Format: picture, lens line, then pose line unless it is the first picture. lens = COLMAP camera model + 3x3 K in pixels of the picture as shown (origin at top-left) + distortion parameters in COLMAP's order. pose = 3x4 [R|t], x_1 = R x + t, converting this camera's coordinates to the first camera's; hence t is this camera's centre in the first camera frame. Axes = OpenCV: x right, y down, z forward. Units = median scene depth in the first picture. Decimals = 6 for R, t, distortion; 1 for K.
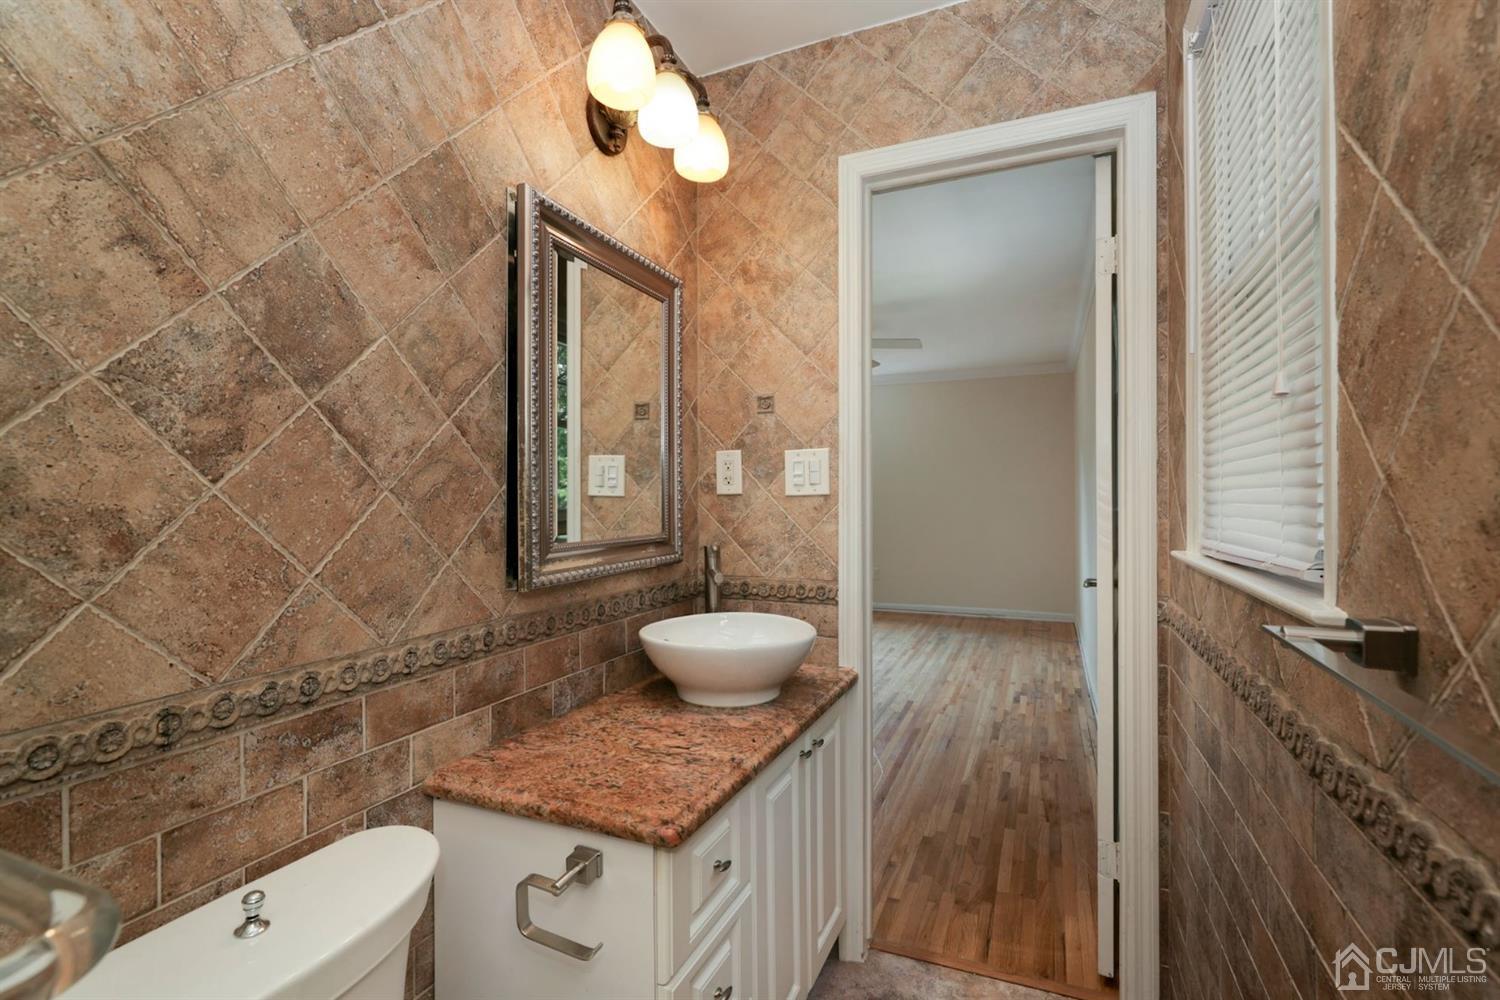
lens RADIAL K [[680.6, 0, 755.3], [0, 680.6, 497.3], [0, 0, 1]] dist [0.001508, -0.000274]
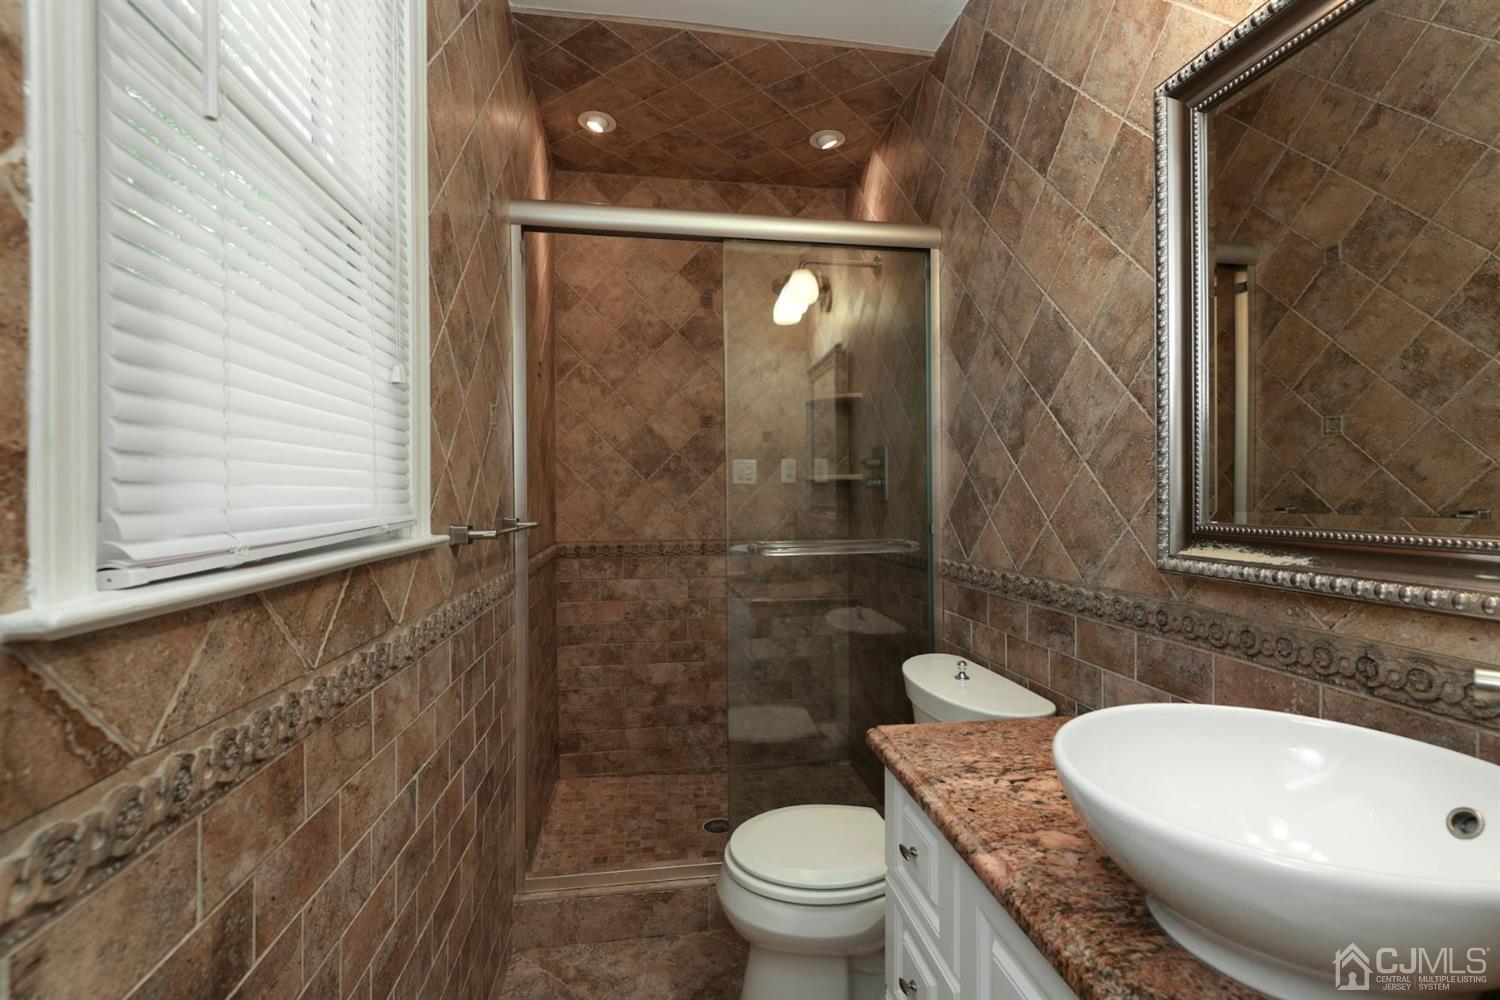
lens RADIAL K [[680.6, 0, 755.3], [0, 680.6, 497.3], [0, 0, 1]] dist [0.001508, -0.000274]
pose [[-0.846194, 0.012523, -0.532729, 0.613001], [0.010075, 0.999921, 0.007502, 0.037945], [0.532780, 0.000981, -0.846253, 1.646412]]
